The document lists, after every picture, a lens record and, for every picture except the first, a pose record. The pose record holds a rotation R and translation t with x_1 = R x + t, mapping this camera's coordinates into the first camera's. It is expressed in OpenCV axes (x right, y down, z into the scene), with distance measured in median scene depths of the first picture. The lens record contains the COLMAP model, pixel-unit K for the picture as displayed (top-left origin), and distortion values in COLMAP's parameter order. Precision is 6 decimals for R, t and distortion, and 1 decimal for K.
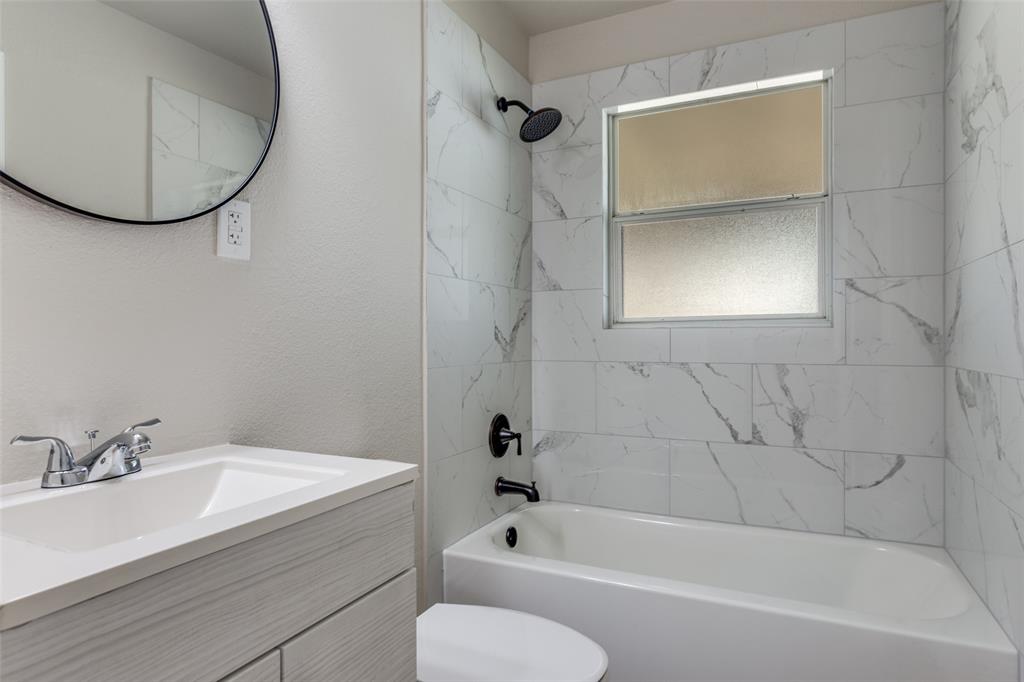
lens RADIAL K [[572.5, 0, 507.4], [0, 572.5, 337.3], [0, 0, 1]] dist [0.001237, 0.002085]
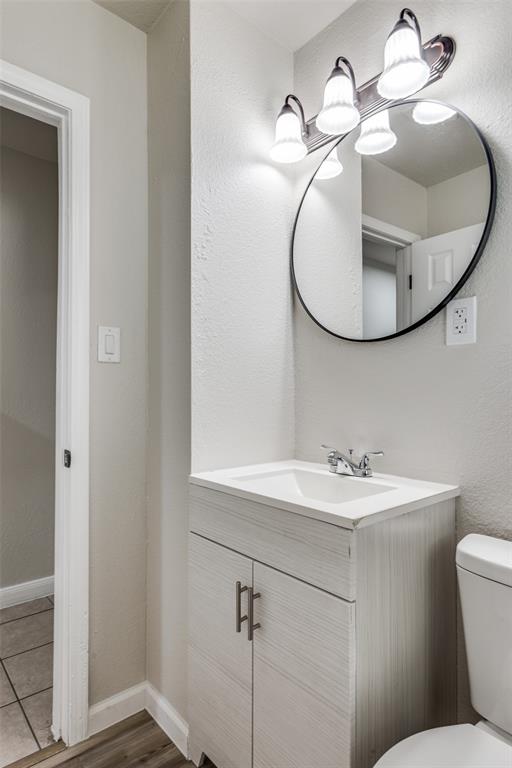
lens RADIAL K [[440.6, 0, 256.0], [0, 440.6, 384.0], [0, 0, 1]] dist [0.000631, 0.000025]
pose [[-0.384322, -0.015935, -0.923062, 0.636530], [0.000898, 0.999844, -0.017634, -0.031600], [0.923199, -0.007606, -0.384248, 0.981385]]
